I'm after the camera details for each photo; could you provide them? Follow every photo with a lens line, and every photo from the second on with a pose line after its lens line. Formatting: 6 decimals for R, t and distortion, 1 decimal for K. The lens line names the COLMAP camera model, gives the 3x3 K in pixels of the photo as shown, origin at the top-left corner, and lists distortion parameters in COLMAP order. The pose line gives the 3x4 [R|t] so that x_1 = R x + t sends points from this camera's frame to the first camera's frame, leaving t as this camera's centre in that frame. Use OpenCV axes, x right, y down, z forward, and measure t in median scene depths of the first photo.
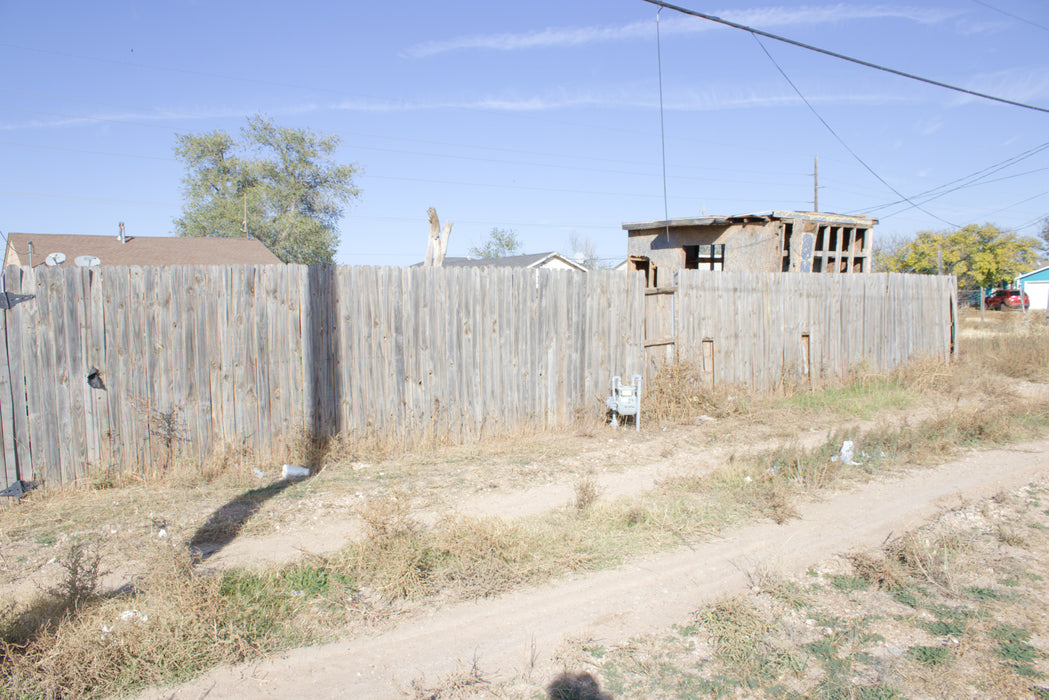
lens RADIAL K [[875.2, 0, 527.9], [0, 875.2, 343.0], [0, 0, 1]] dist [-0.156918, 0.138249]
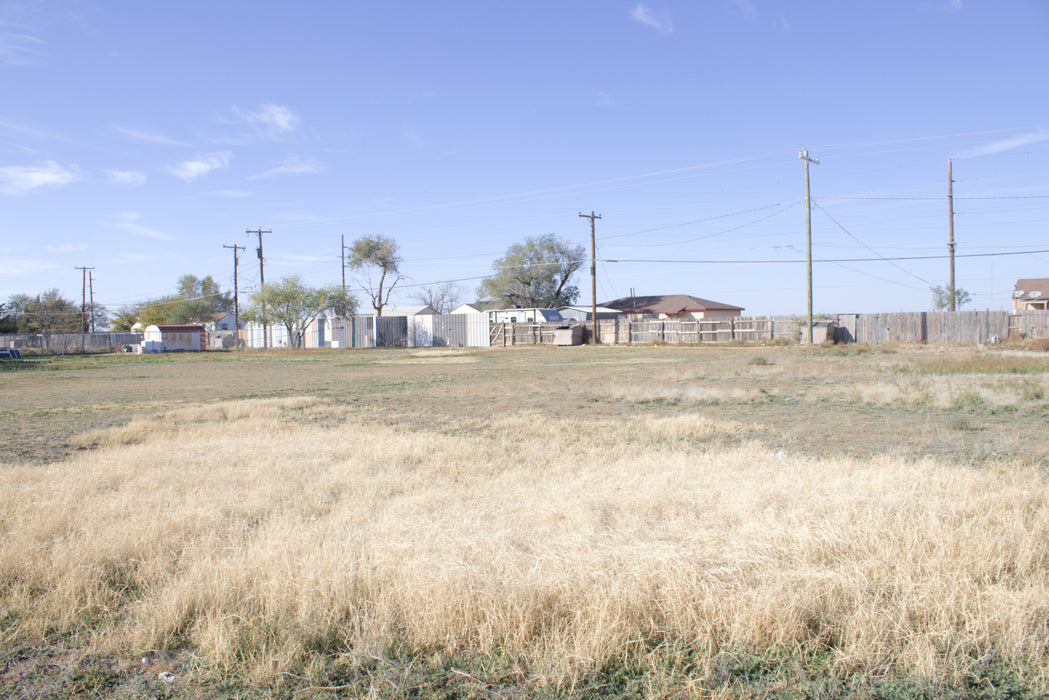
lens RADIAL K [[875.2, 0, 528.7], [0, 875.2, 345.5], [0, 0, 1]] dist [-0.156918, 0.138249]
pose [[0.263548, 0.037281, -0.963926, 4.116319], [-0.033354, 0.999008, 0.029518, 0.050919], [0.964070, 0.024372, 0.264530, -2.768368]]
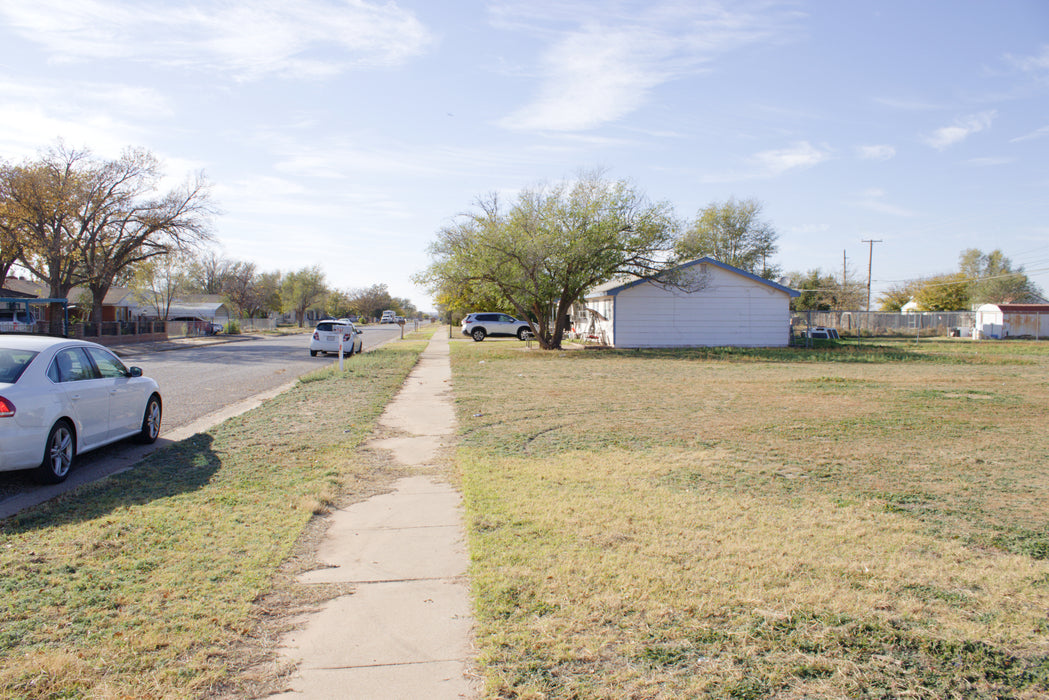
lens RADIAL K [[875.2, 0, 520.0], [0, 875.2, 341.4], [0, 0, 1]] dist [-0.156918, 0.138249]
pose [[-0.511527, 0.047823, -0.857935, 2.737960], [-0.029872, 0.996857, 0.073378, 0.133631], [0.858748, 0.063163, -0.508491, -3.842440]]
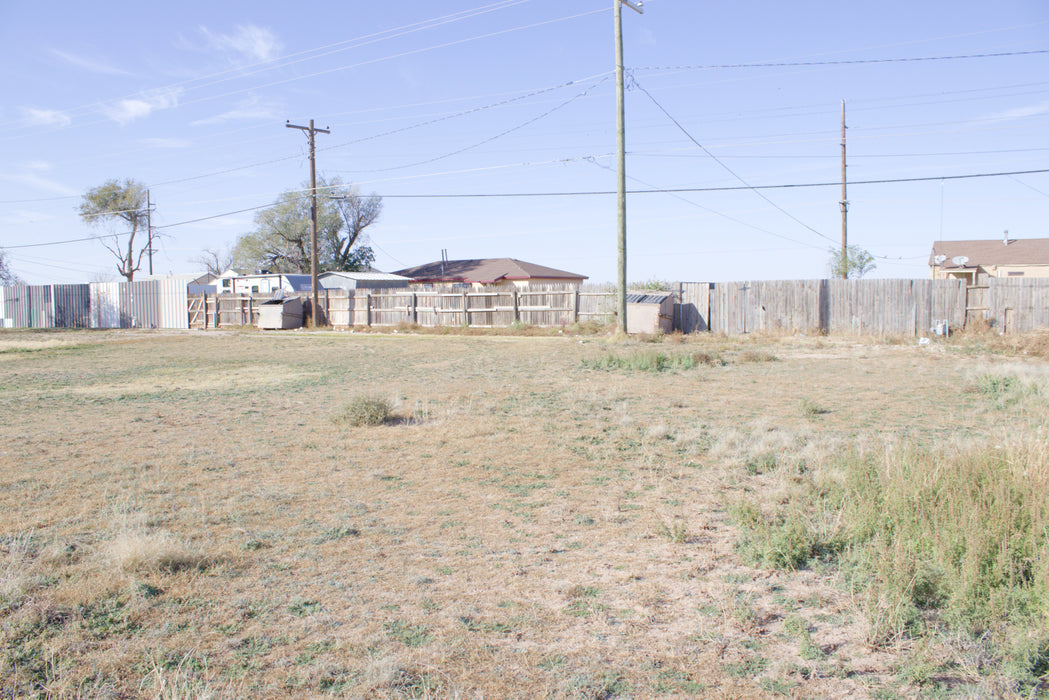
lens RADIAL K [[875.2, 0, 529.2], [0, 875.2, 337.4], [0, 0, 1]] dist [-0.156918, 0.138249]
pose [[0.378958, 0.060802, -0.923414, 2.199390], [-0.041054, 0.997961, 0.048862, 0.018411], [0.924503, 0.019393, 0.380681, -1.213109]]
